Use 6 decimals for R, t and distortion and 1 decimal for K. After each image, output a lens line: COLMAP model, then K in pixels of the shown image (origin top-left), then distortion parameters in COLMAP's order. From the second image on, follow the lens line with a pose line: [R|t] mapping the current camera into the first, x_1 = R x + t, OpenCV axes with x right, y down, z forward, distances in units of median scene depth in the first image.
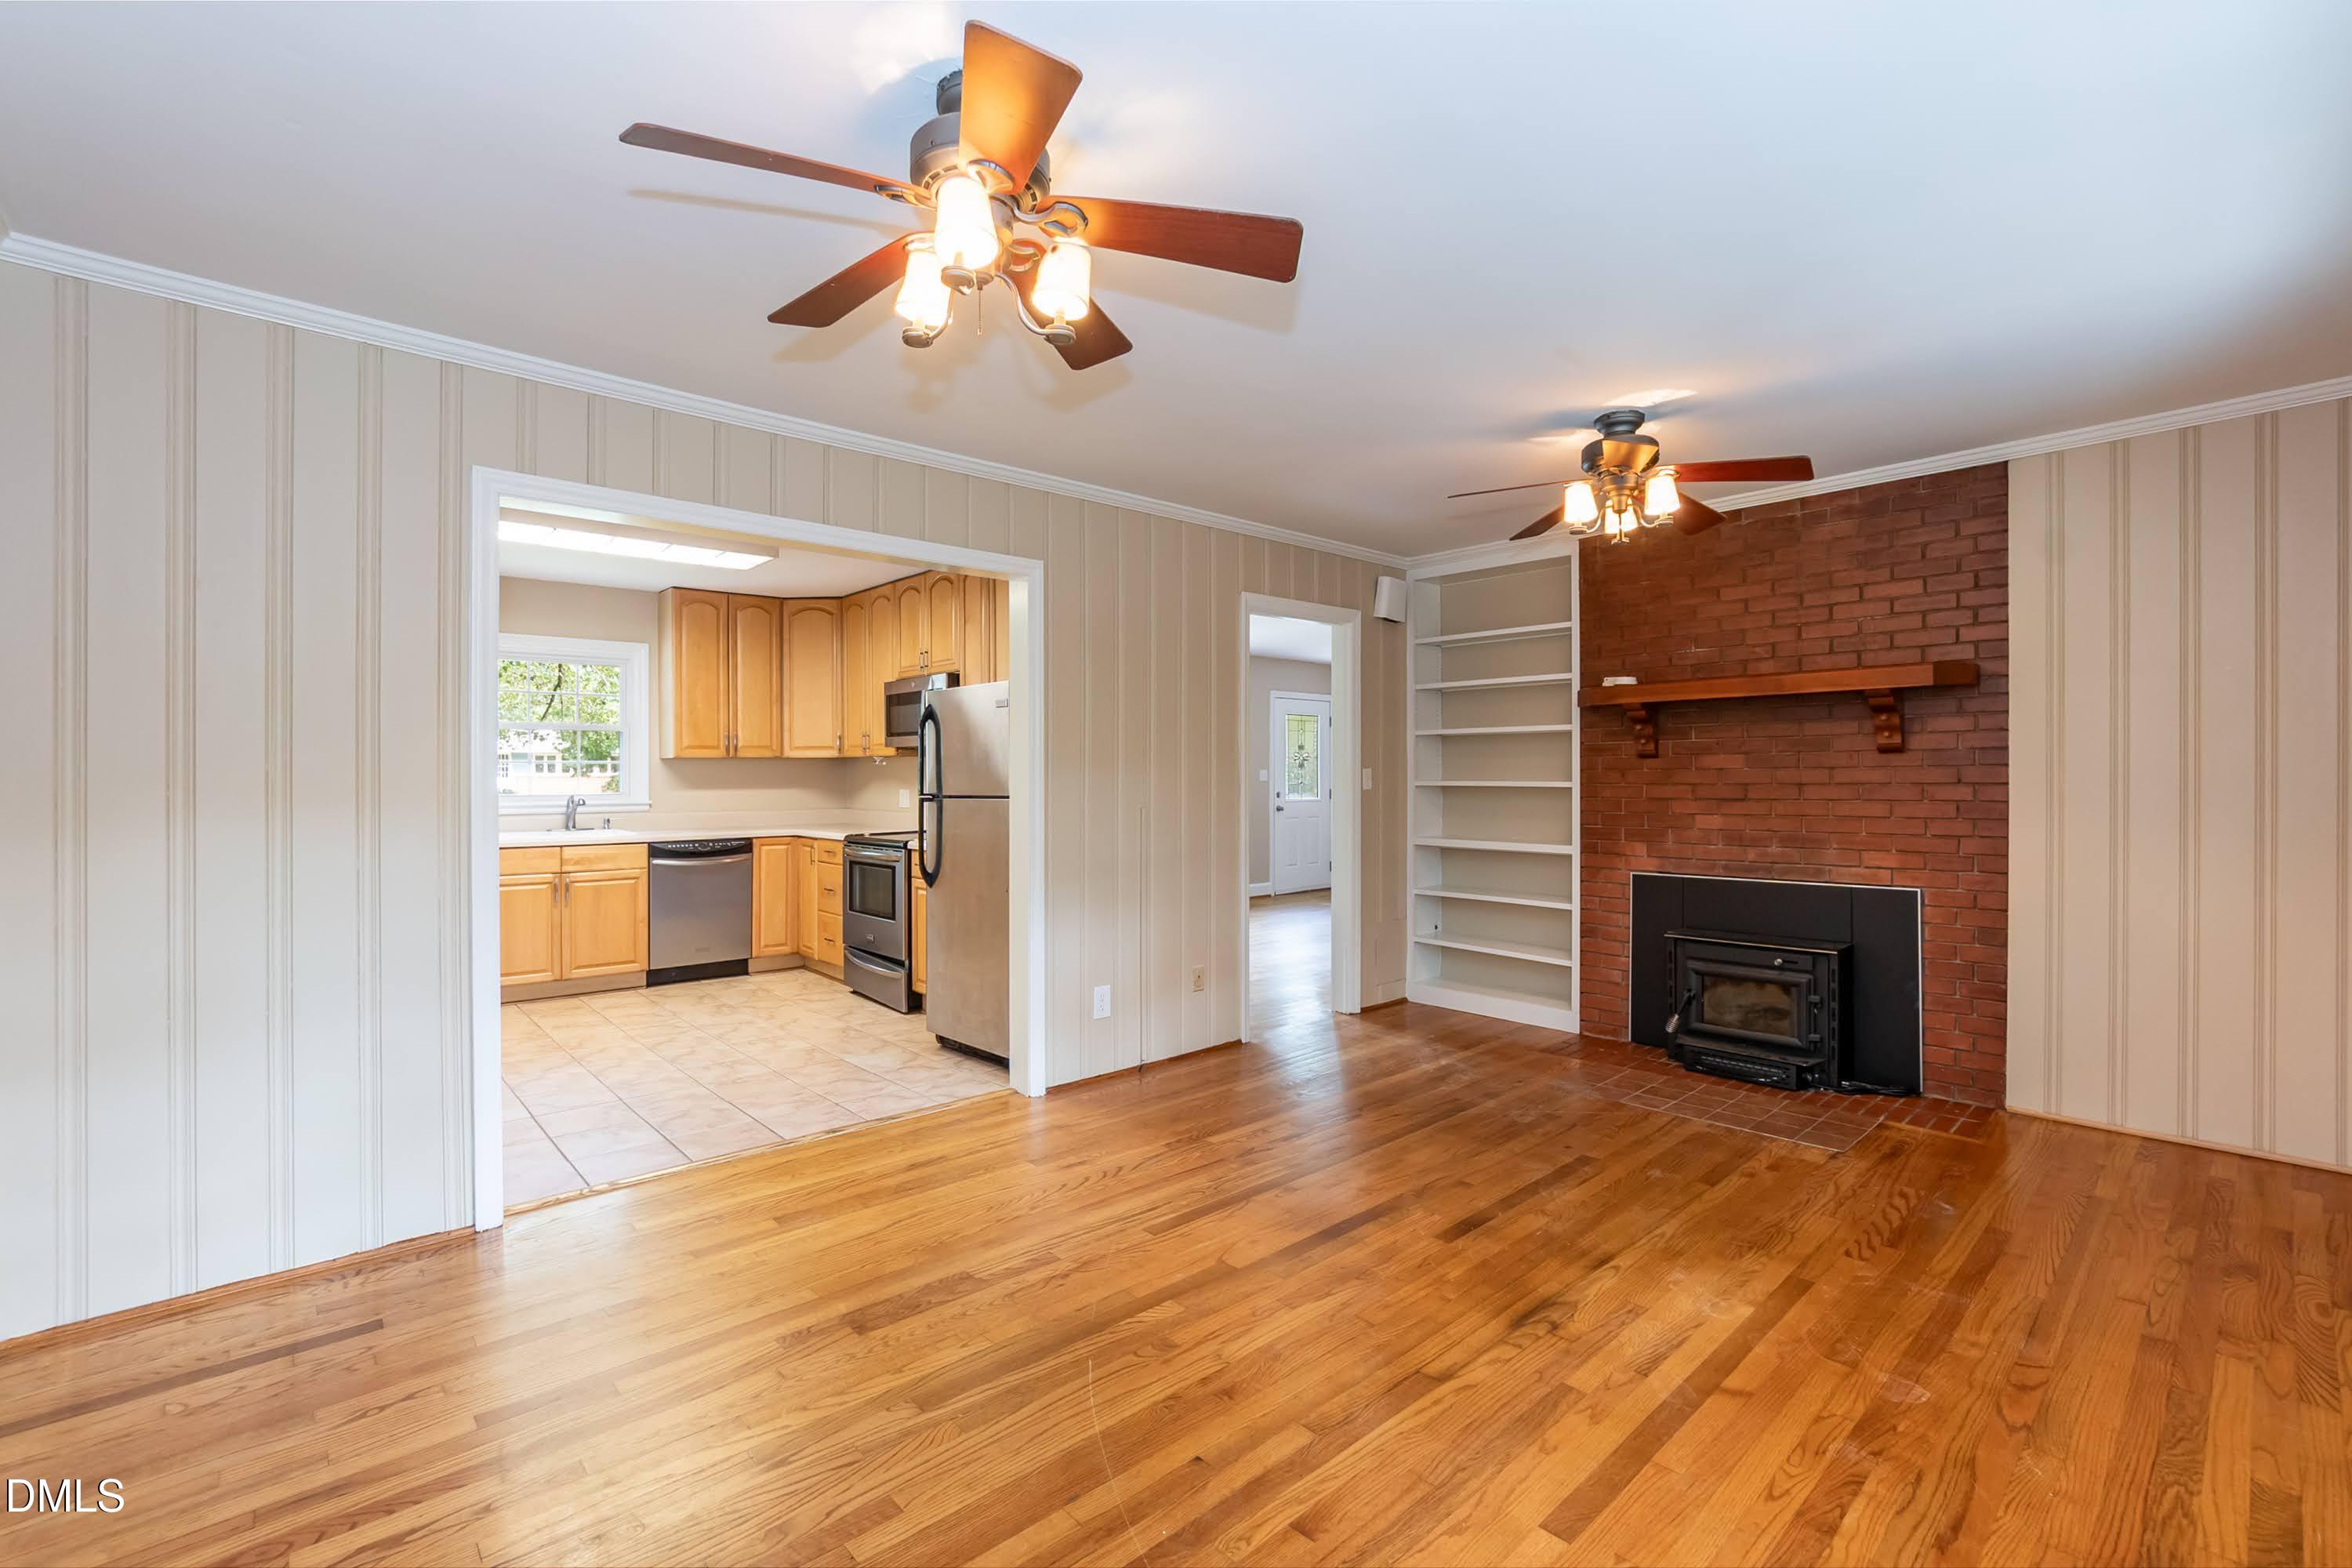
lens RADIAL K [[1060.7, 0, 1152.9], [0, 1060.7, 771.3], [0, 0, 1]] dist [-0.013221, 0.008297]
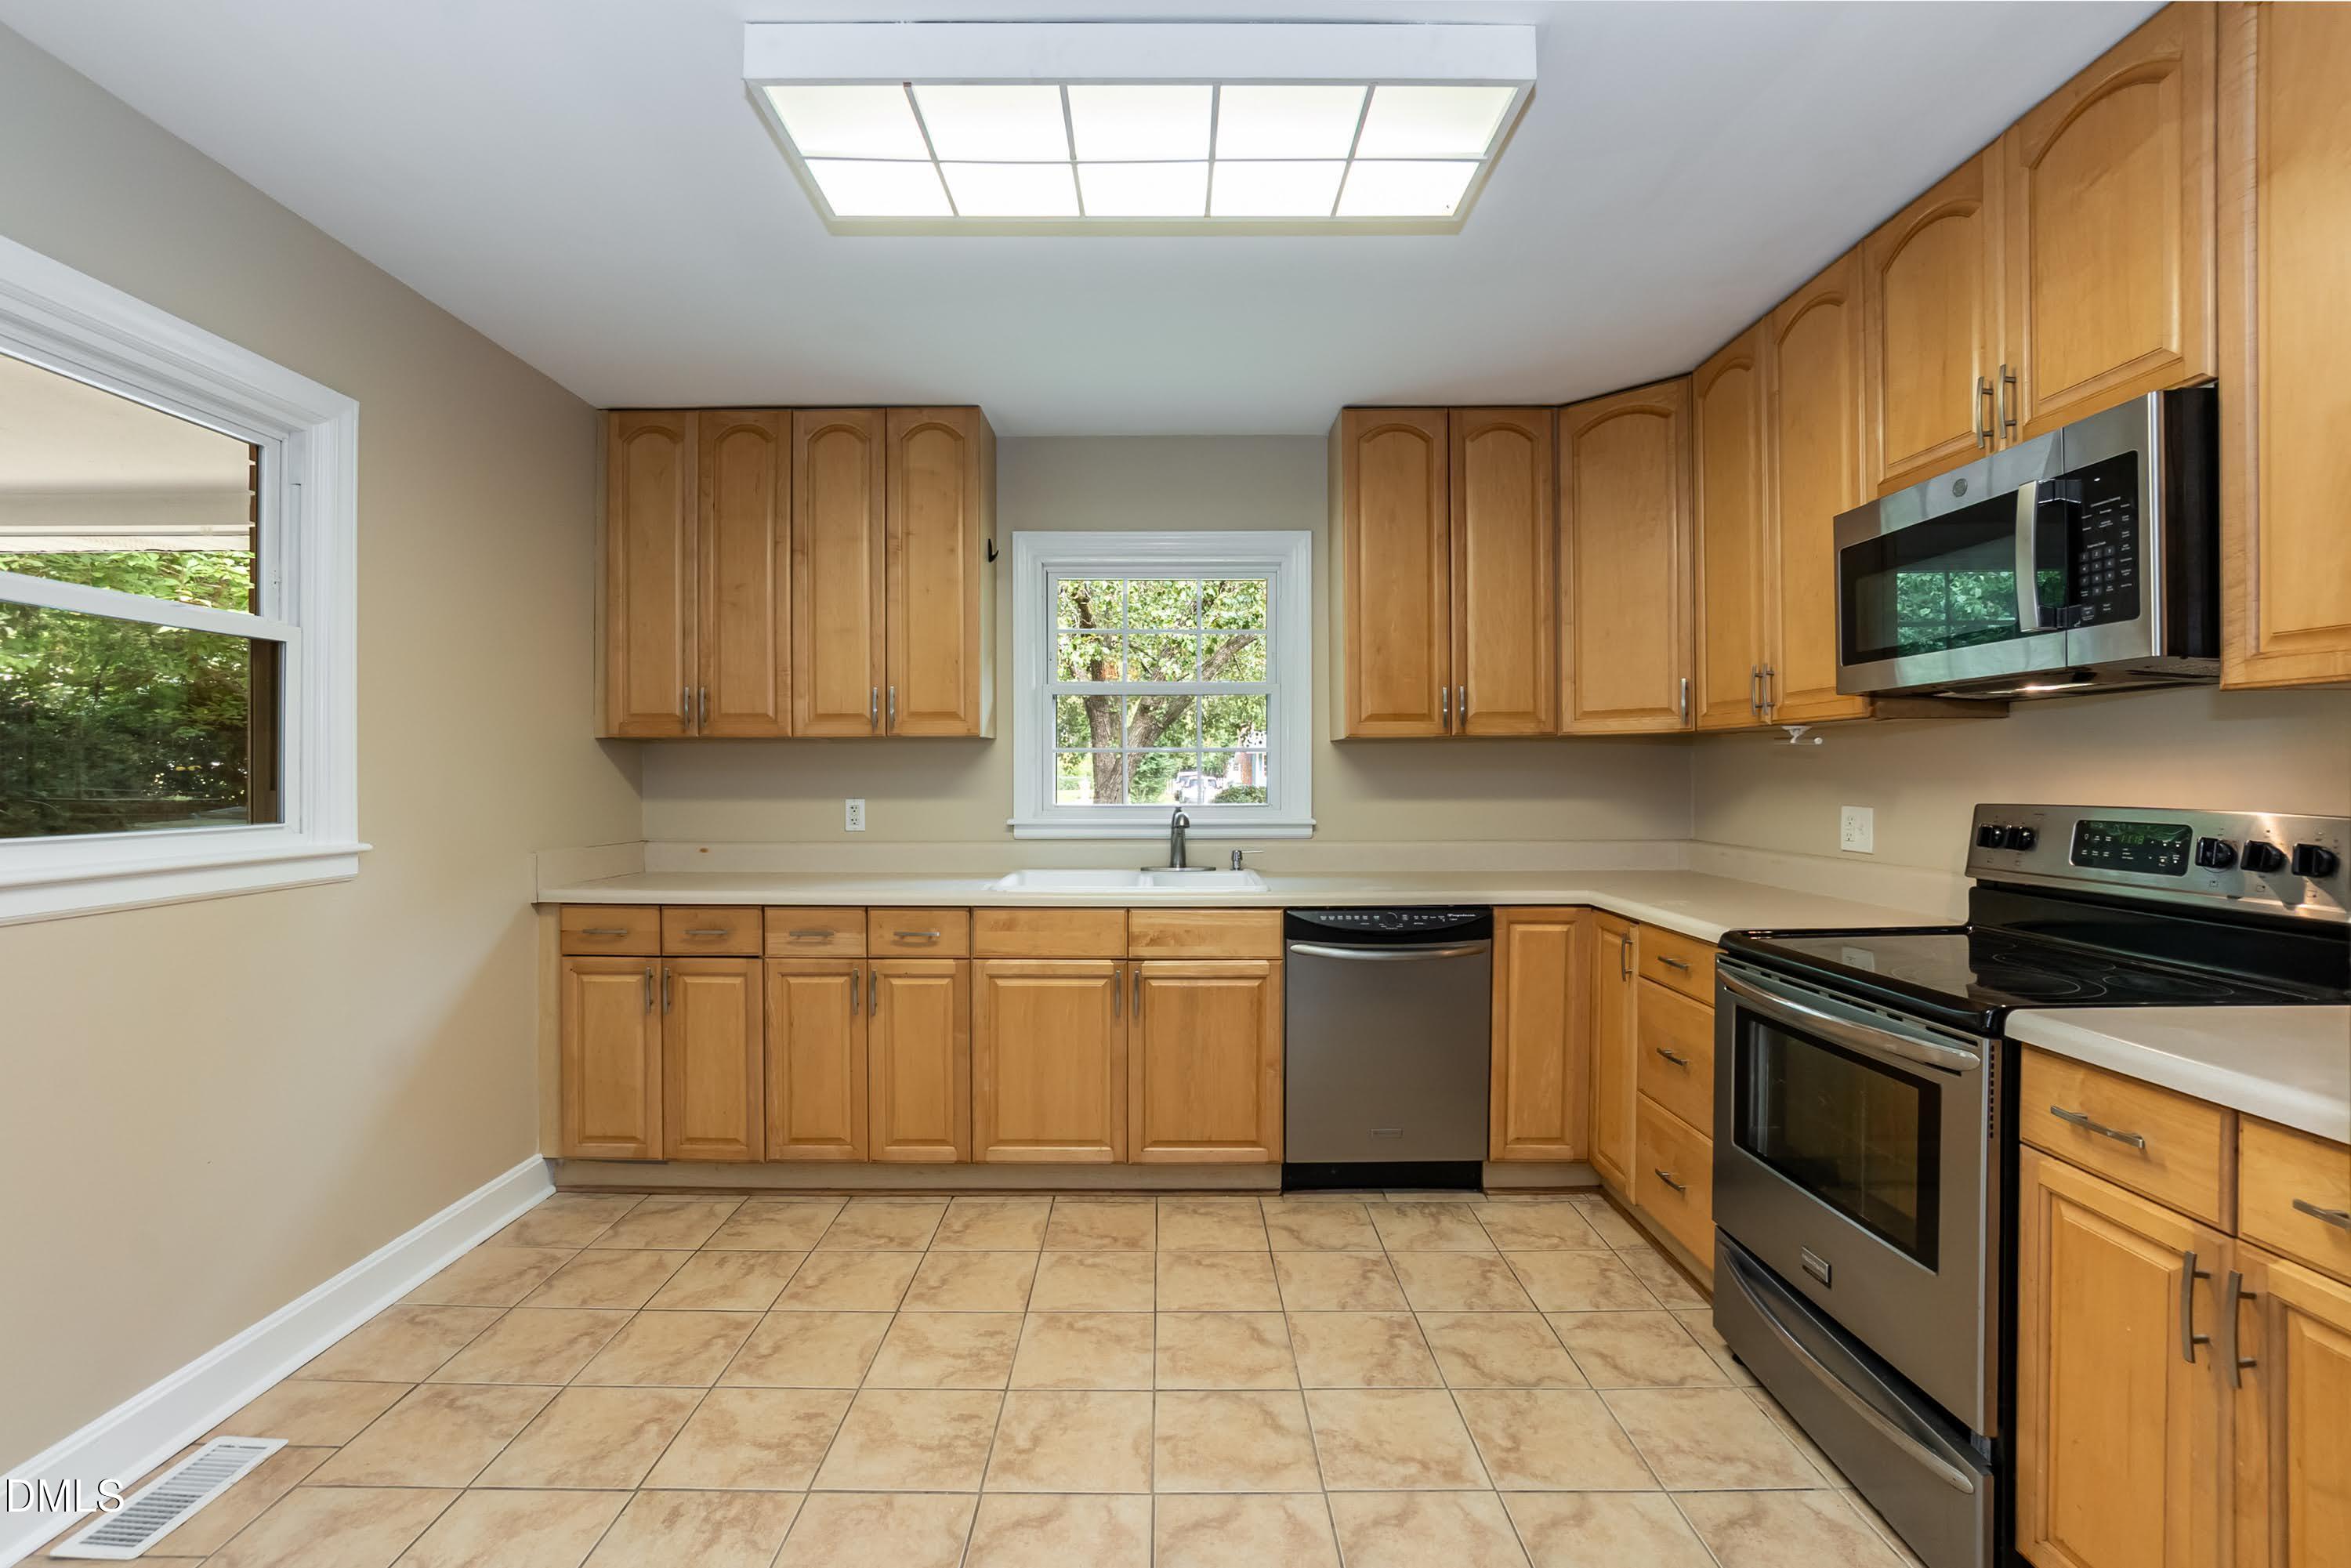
lens RADIAL K [[1060.2, 0, 1172.9], [0, 1060.2, 776.6], [0, 0, 1]] dist [-0.013221, 0.008297]
pose [[0.768834, 0.002733, -0.639442, -0.194929], [0.000424, 0.999988, 0.004784, 0.003494], [0.639448, -0.003949, 0.768824, 0.571750]]
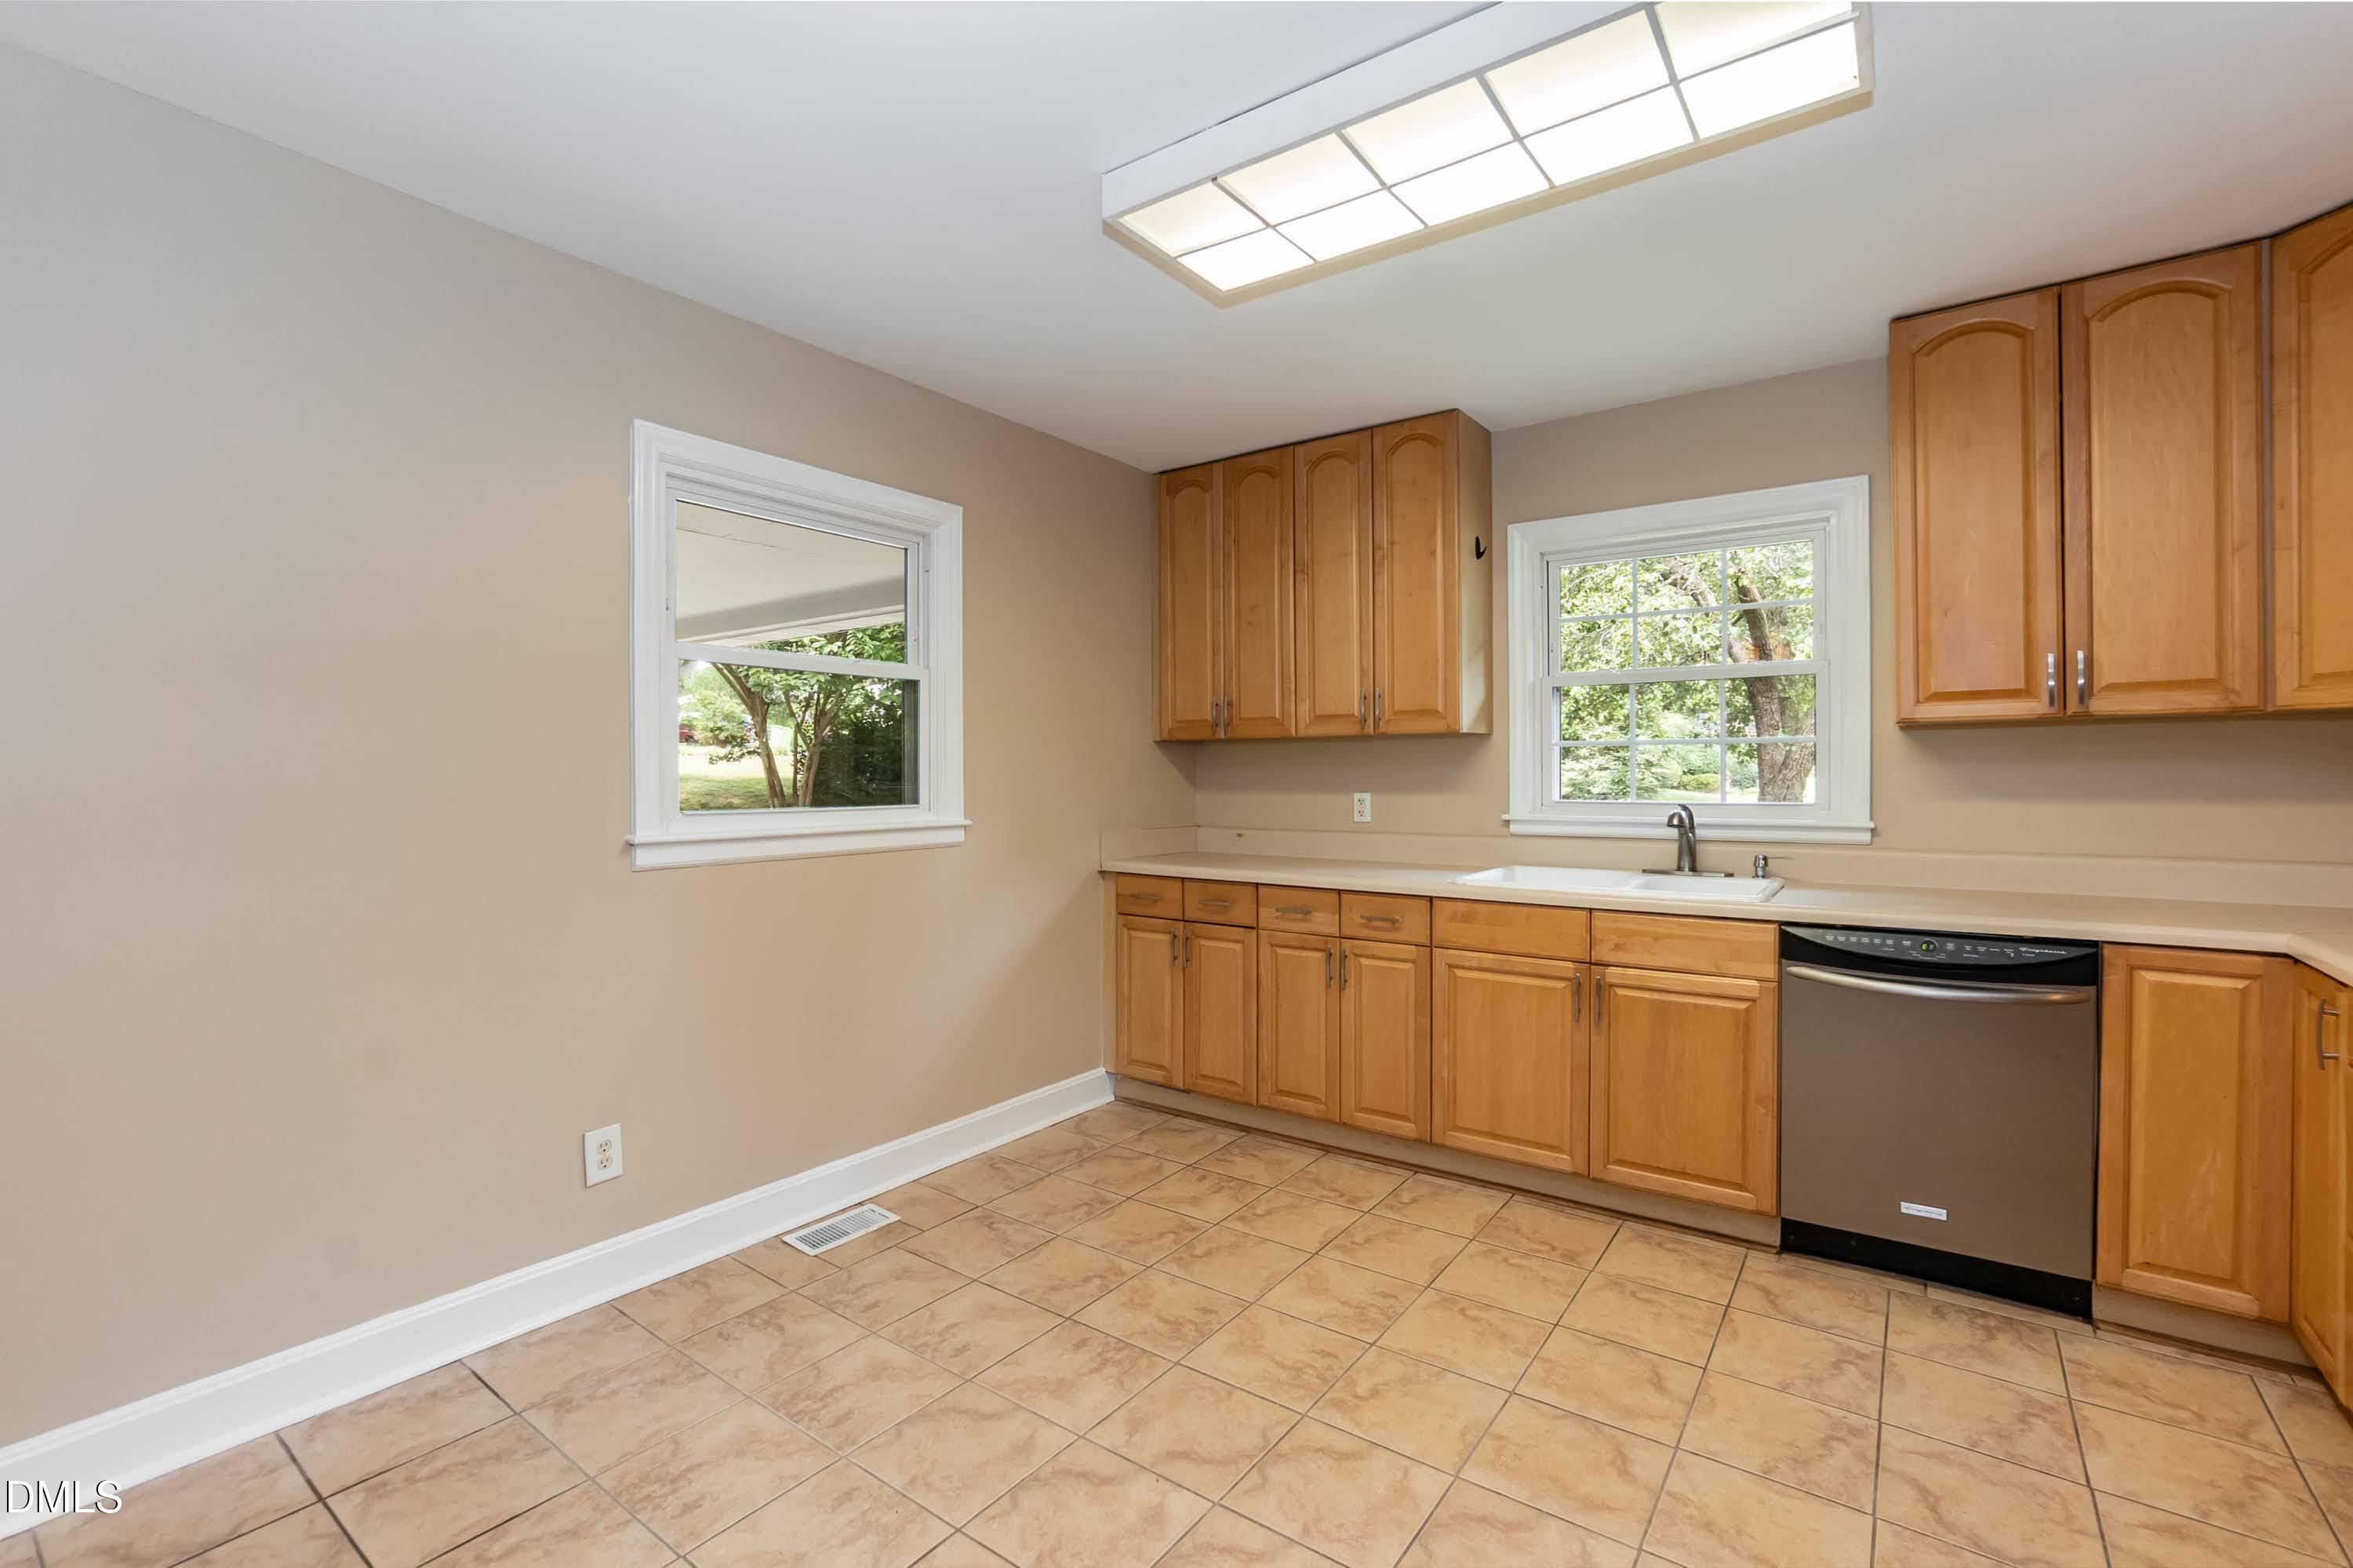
lens RADIAL K [[1061.1, 0, 1161.4], [0, 1061.1, 775.4], [0, 0, 1]] dist [-0.013221, 0.008297]
pose [[0.241888, 0.004295, -0.970295, -0.119205], [0.004986, 0.999972, 0.005669, 0.004264], [0.970291, -0.006209, 0.241860, 0.640153]]
